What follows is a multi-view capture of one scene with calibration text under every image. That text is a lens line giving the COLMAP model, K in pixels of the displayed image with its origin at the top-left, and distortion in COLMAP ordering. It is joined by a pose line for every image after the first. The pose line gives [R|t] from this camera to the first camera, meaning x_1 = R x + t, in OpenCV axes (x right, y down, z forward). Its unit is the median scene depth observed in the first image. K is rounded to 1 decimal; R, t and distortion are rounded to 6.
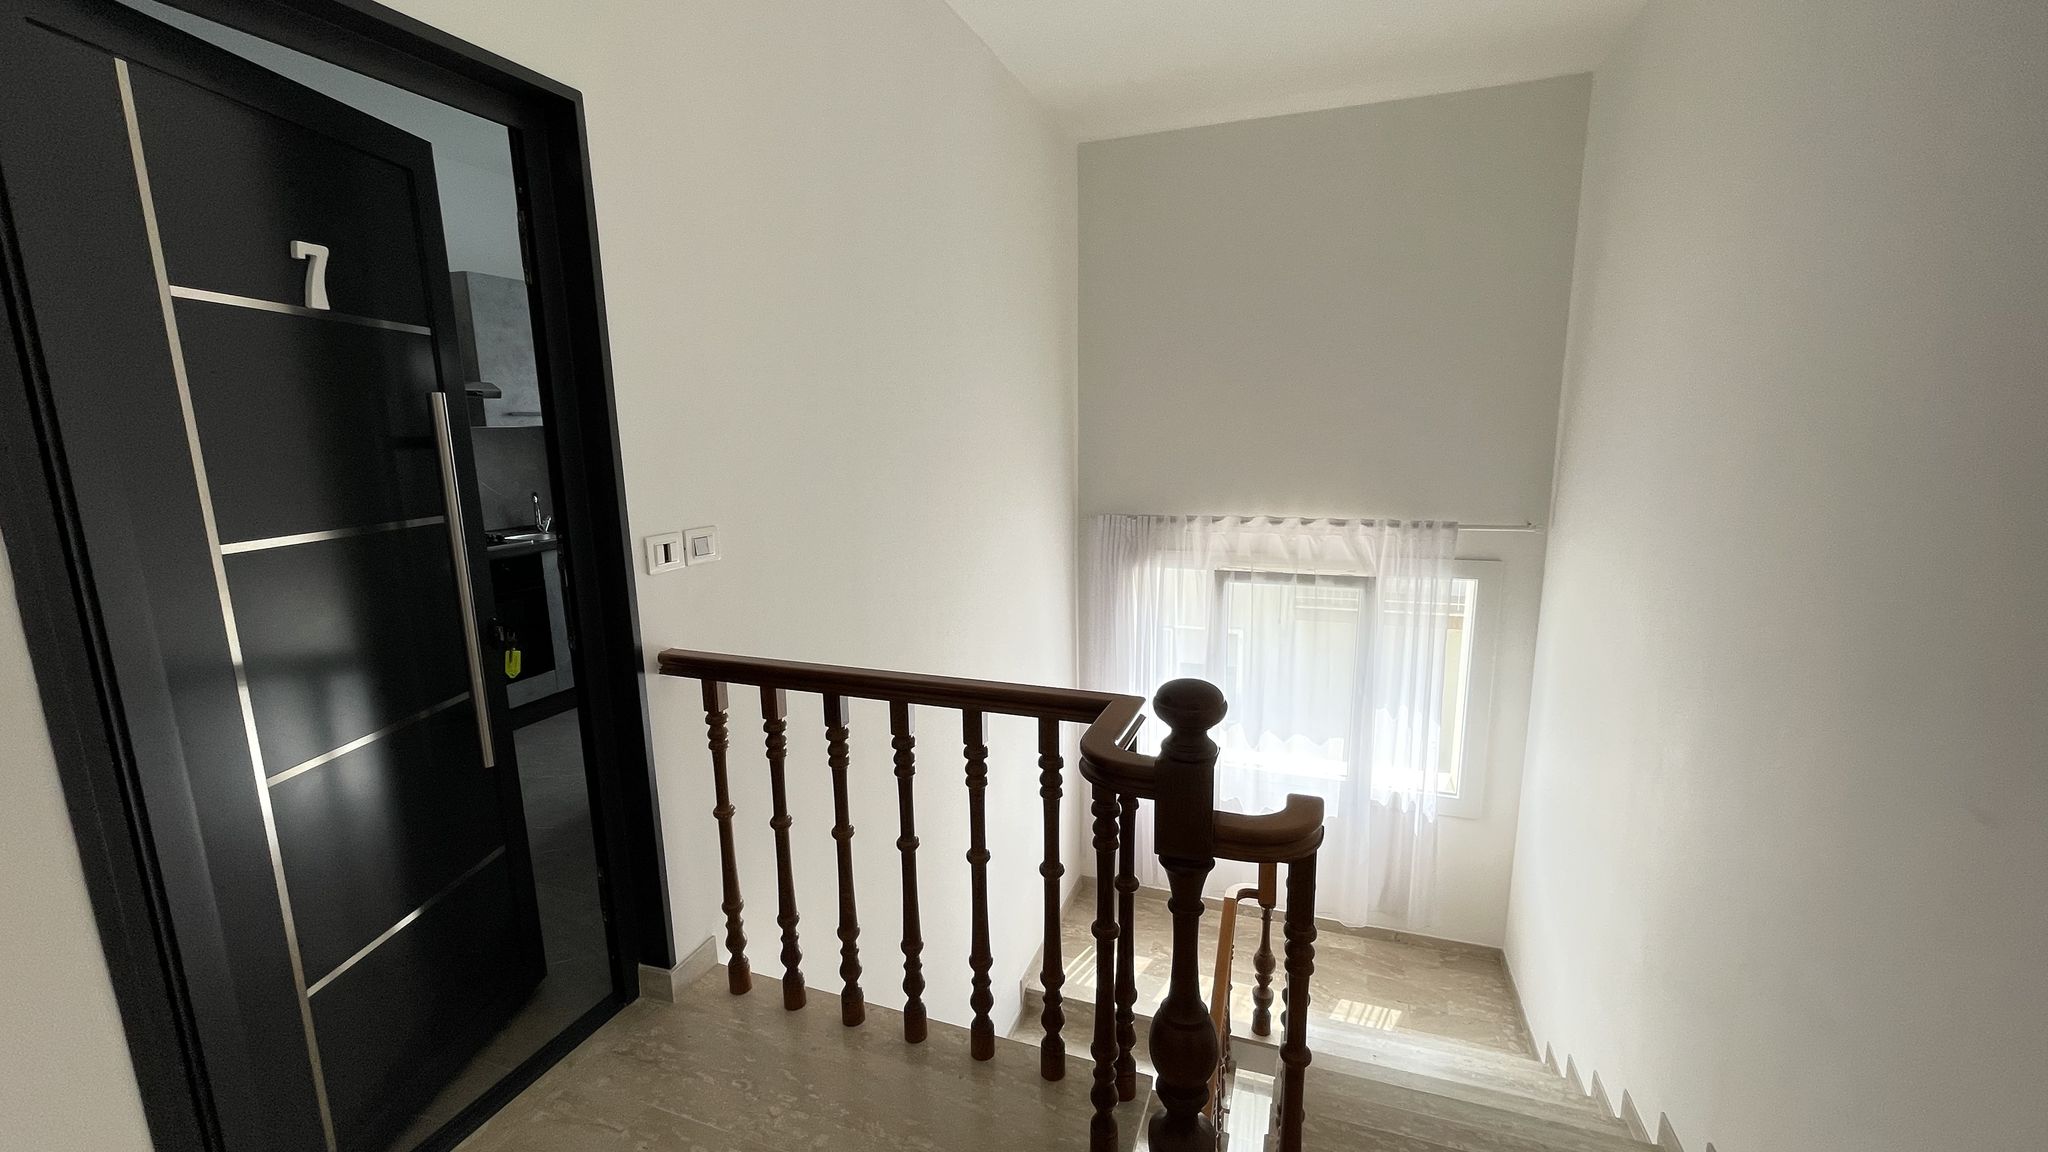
lens RADIAL K [[824.7, 0, 1016.6], [0, 824.7, 577.8], [0, 0, 1]] dist [-0.003085, 0.001026]
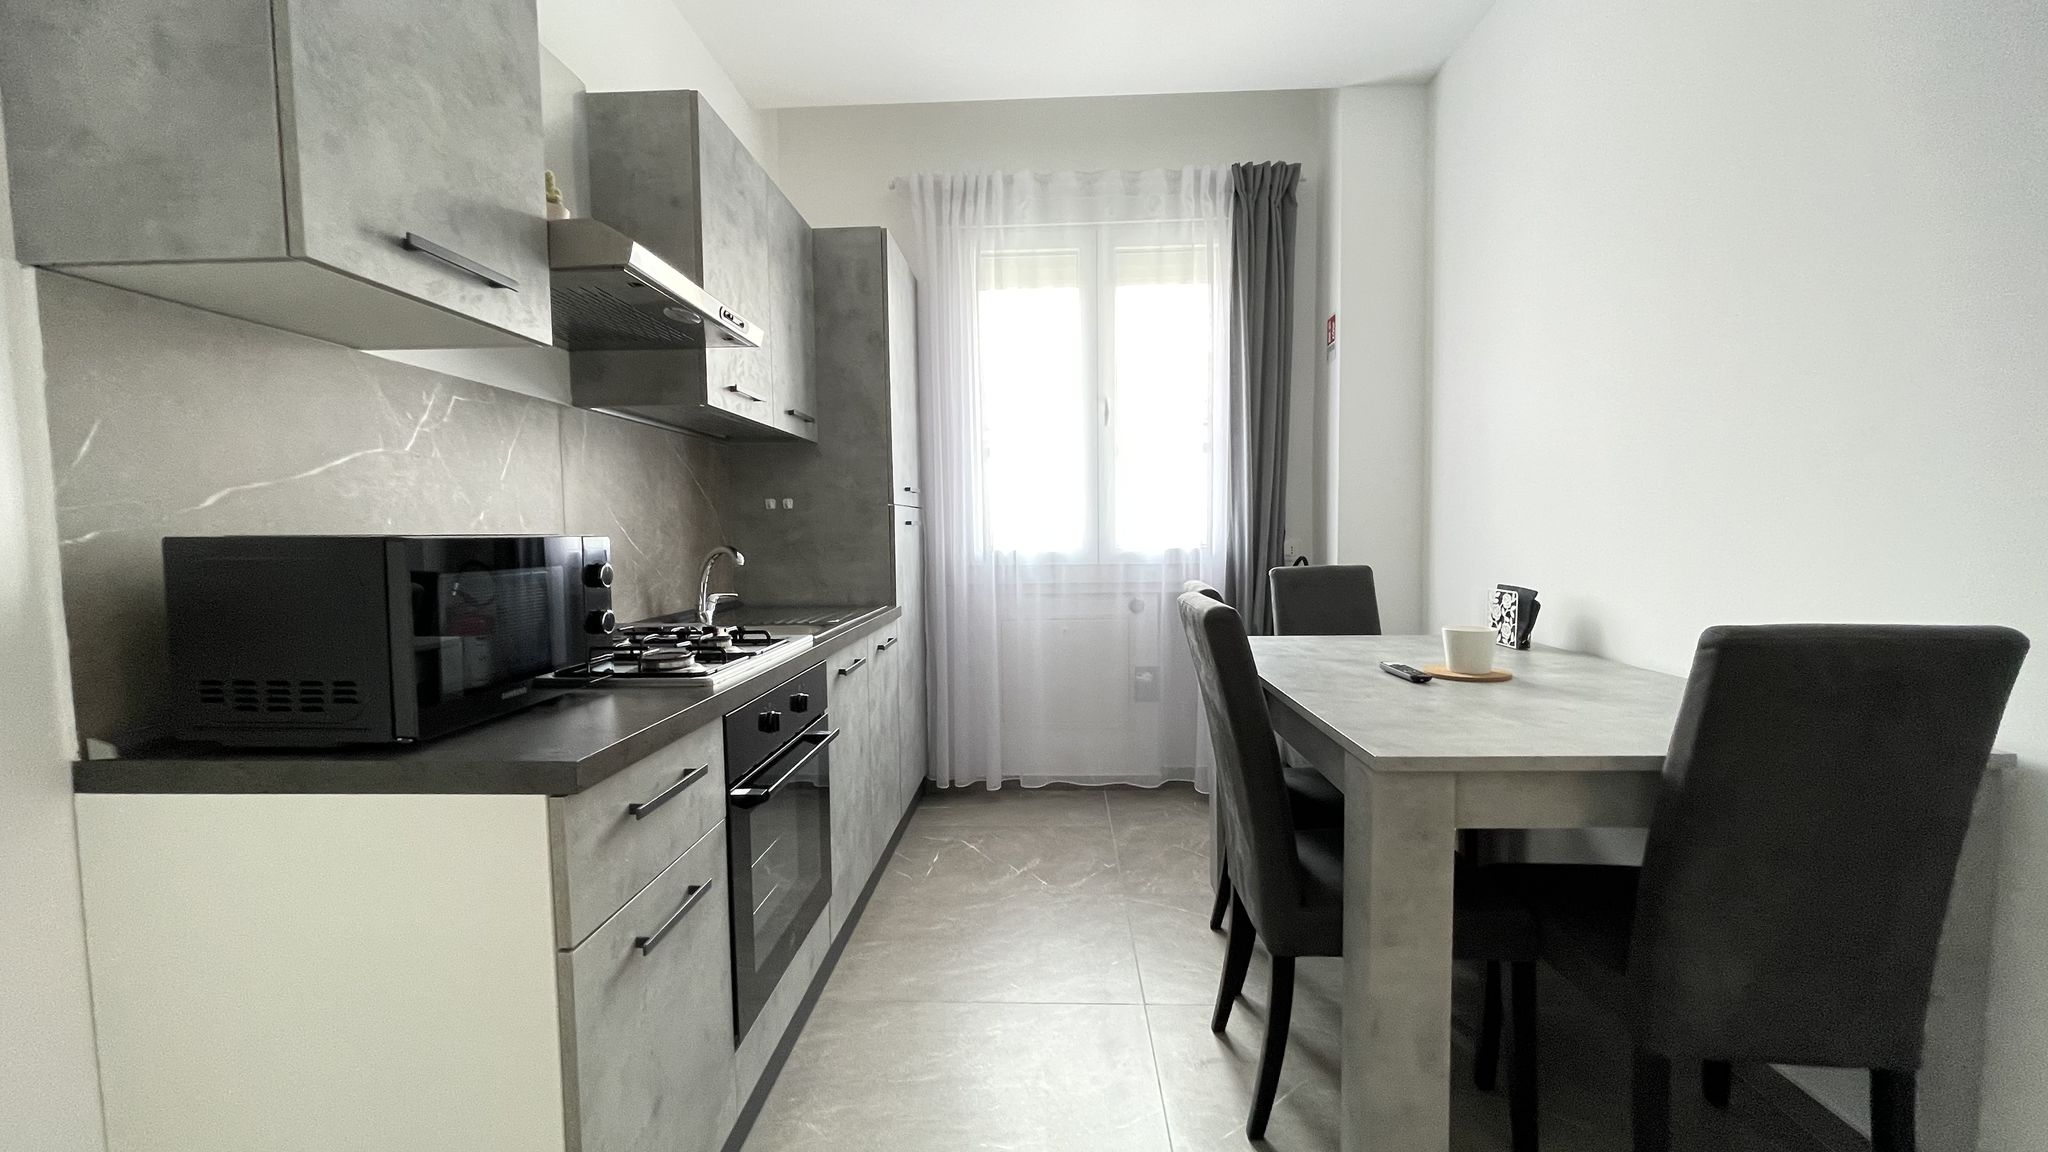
lens RADIAL K [[824.7, 0, 1020.7], [0, 824.7, 584.7], [0, 0, 1]] dist [-0.003085, 0.001026]
pose [[0.956925, -0.020488, 0.289612, -0.603067], [0.054571, 0.992421, -0.110104, -0.012005], [-0.285161, 0.121165, 0.950790, 0.482864]]
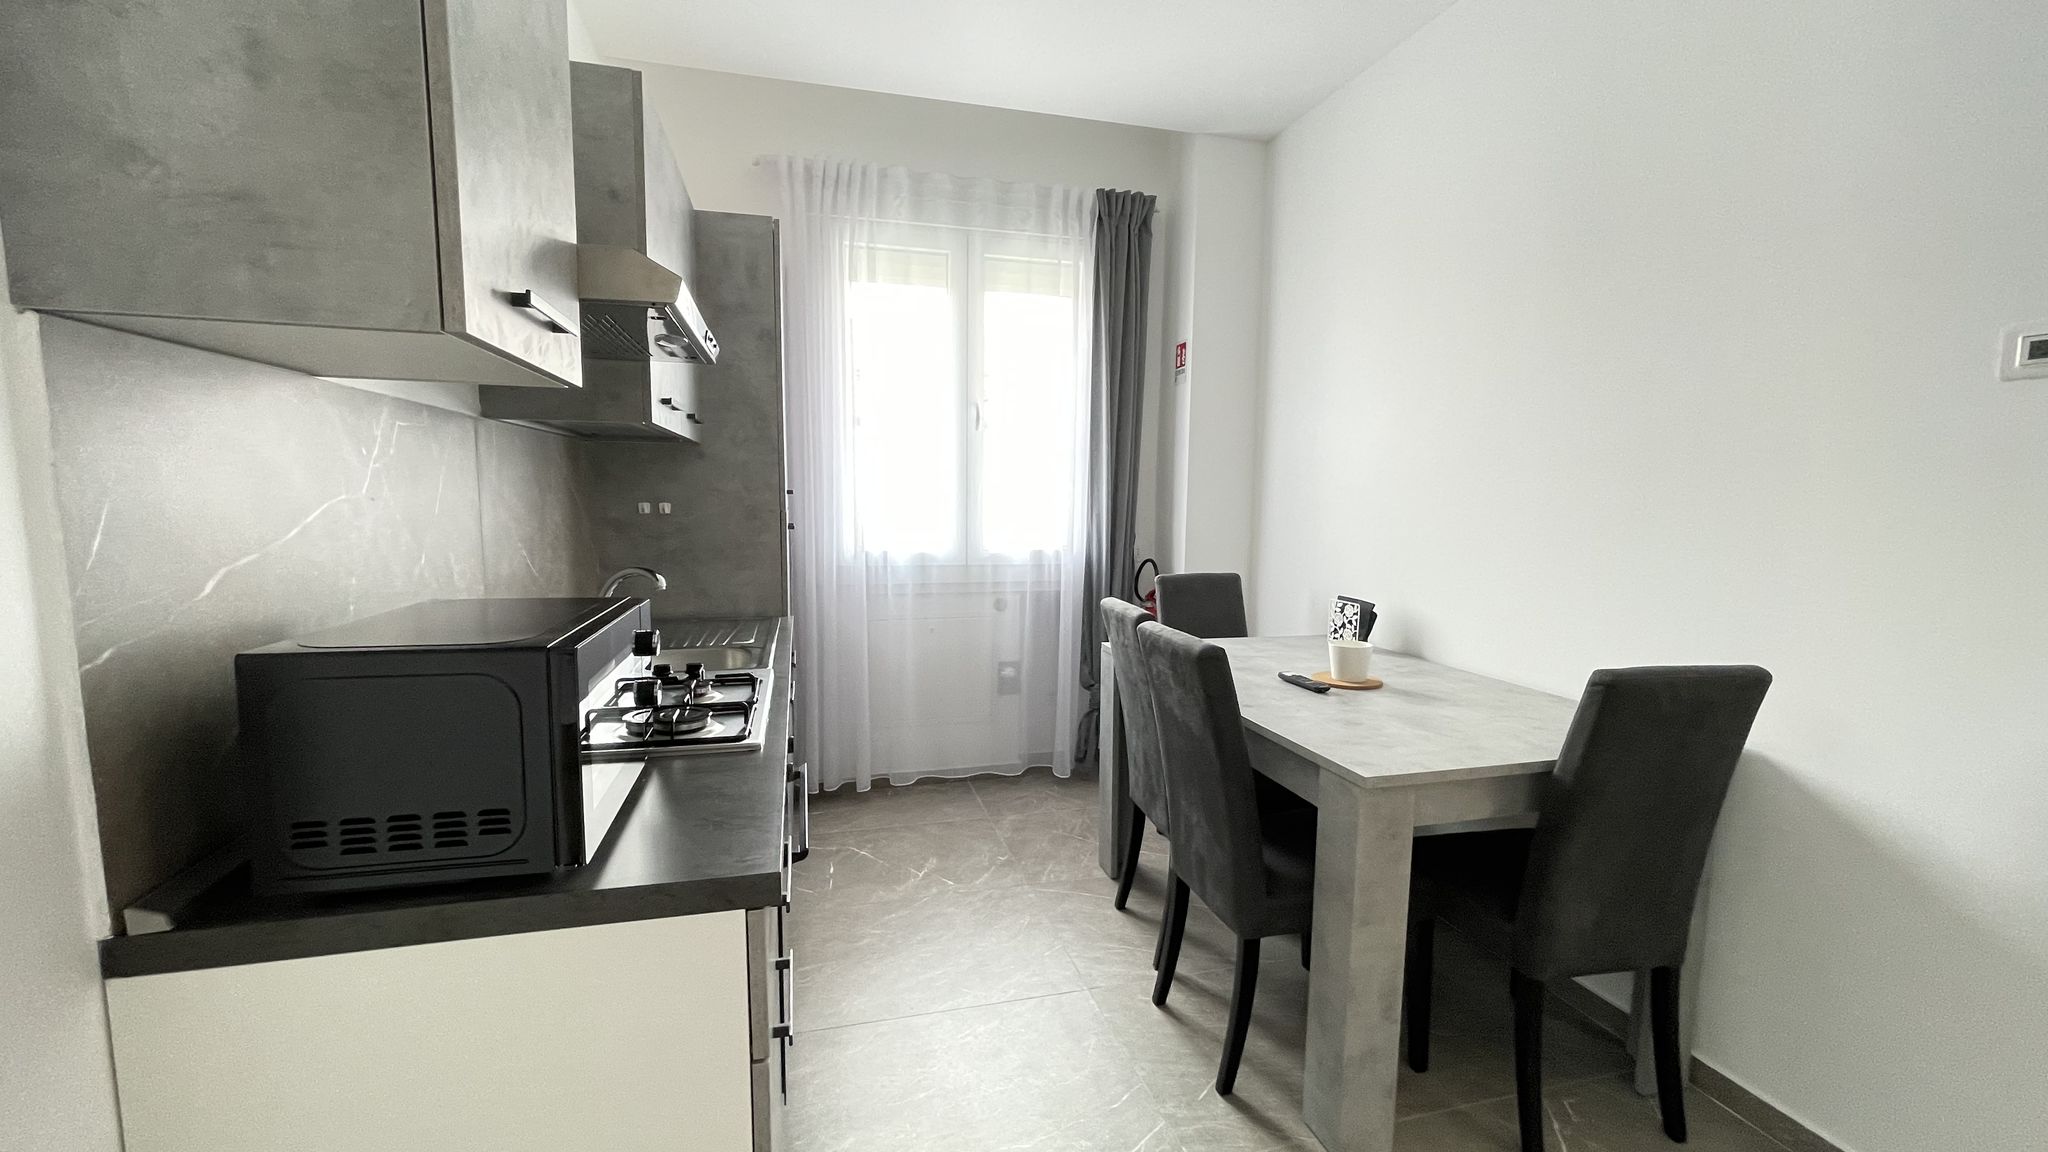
lens RADIAL K [[824.7, 0, 1019.9], [0, 824.7, 583.6], [0, 0, 1]] dist [-0.003085, 0.001026]
pose [[0.827142, -0.041111, 0.560487, -0.727641], [0.081052, 0.995621, -0.046585, -0.058641], [-0.556118, 0.083961, 0.826852, 0.514569]]
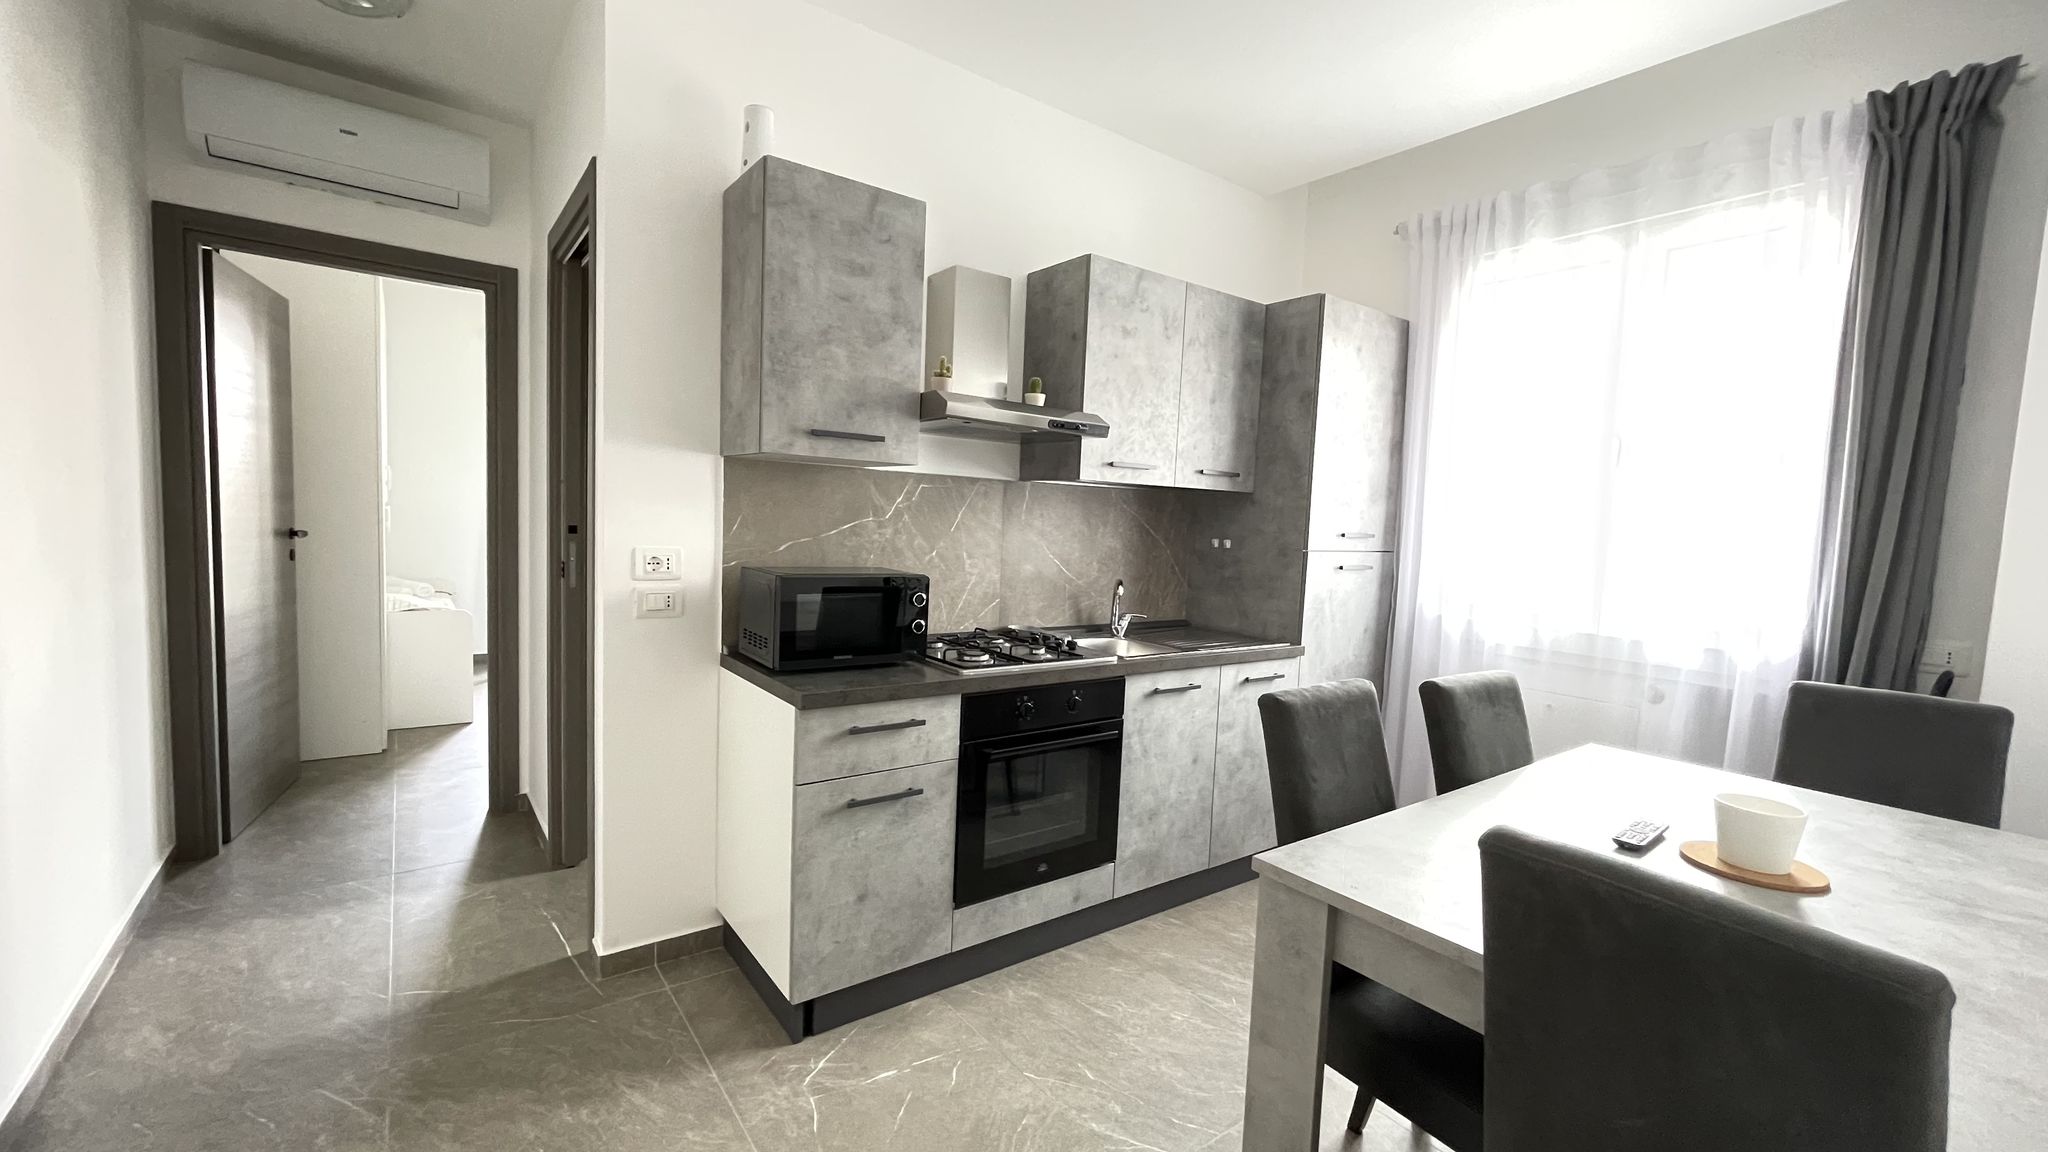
lens RADIAL K [[824.7, 0, 1018.4], [0, 824.7, 583.4], [0, 0, 1]] dist [-0.003085, 0.001026]
pose [[0.830117, 0.091944, -0.549957, -0.295310], [-0.151980, 0.986276, -0.064512, -0.046641], [0.536478, 0.137135, 0.832698, 0.407933]]
